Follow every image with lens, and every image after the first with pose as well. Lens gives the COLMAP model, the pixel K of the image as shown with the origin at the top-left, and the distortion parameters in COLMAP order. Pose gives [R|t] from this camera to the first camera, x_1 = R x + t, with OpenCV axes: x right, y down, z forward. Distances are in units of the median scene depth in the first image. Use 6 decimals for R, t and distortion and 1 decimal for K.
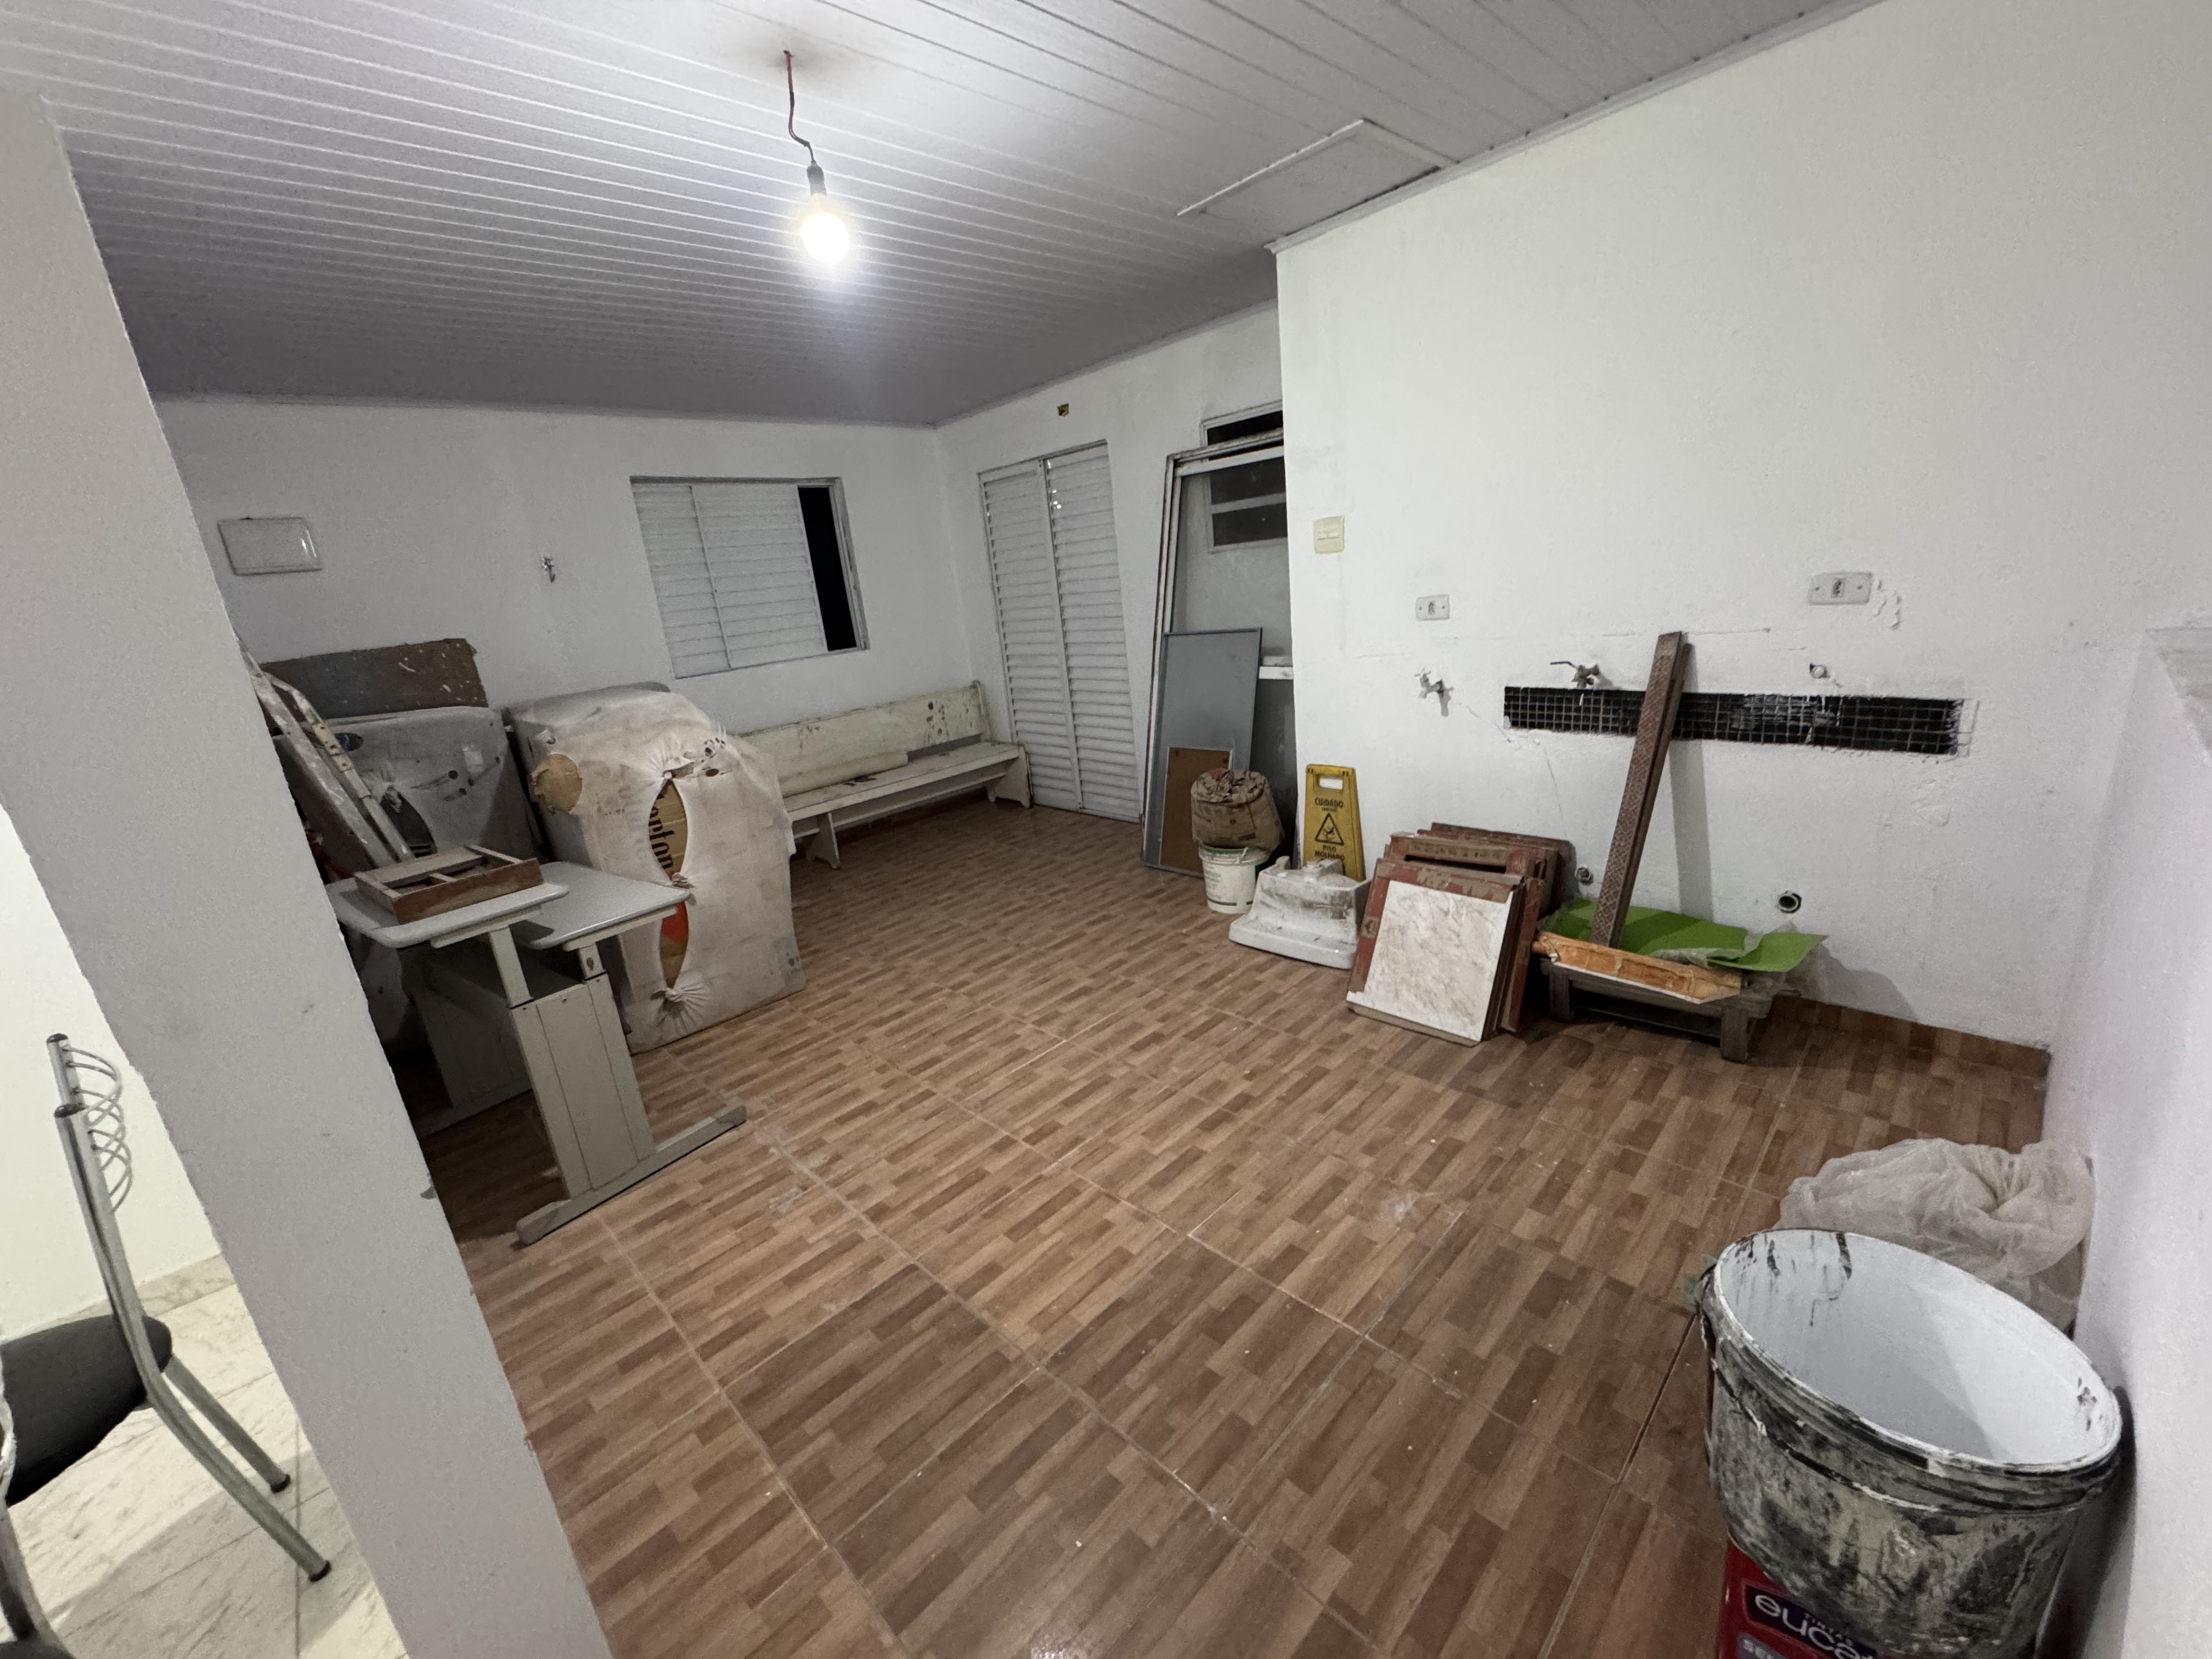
lens RADIAL K [[884.1, 0, 1104.0], [0, 884.1, 826.1], [0, 0, 1]] dist [-0.004111, -0.000055]
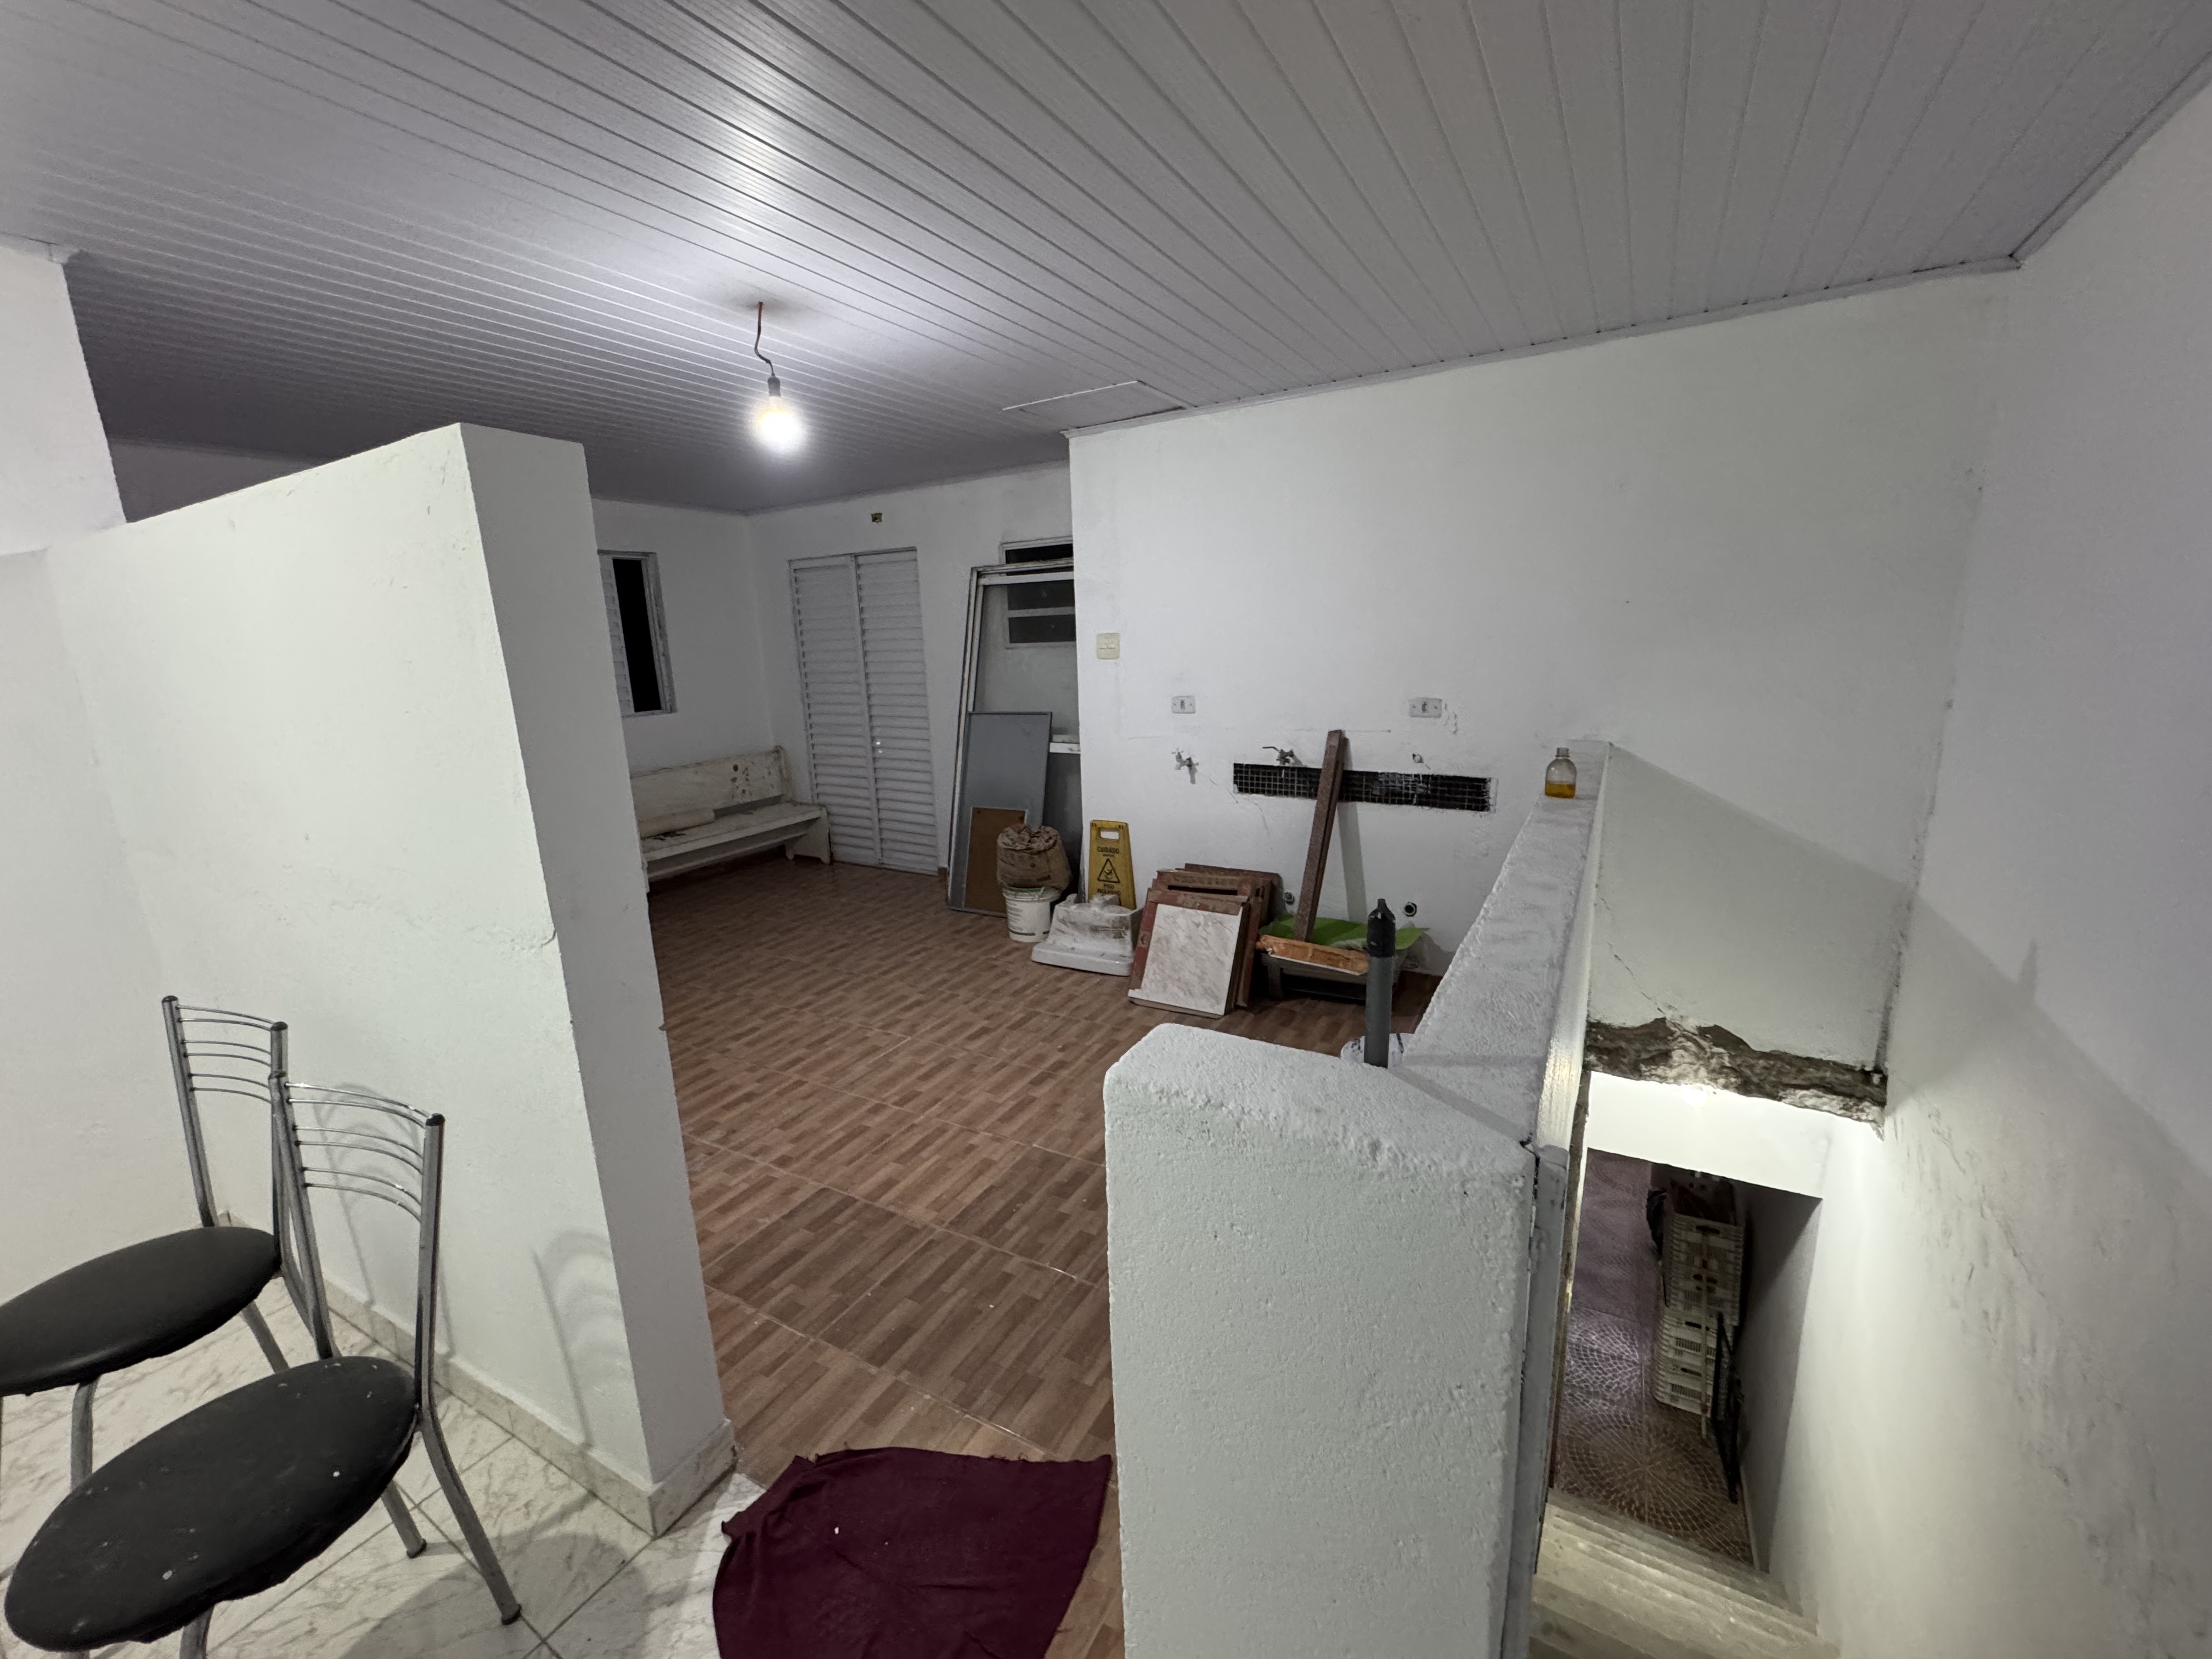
lens RADIAL K [[884.1, 0, 1106.9], [0, 884.1, 826.1], [0, 0, 1]] dist [-0.004111, -0.000055]
pose [[0.959790, 0.012347, 0.280449, -0.130405], [0.011443, 0.996481, -0.083031, 0.055706], [-0.280487, 0.082901, 0.956271, -0.275444]]
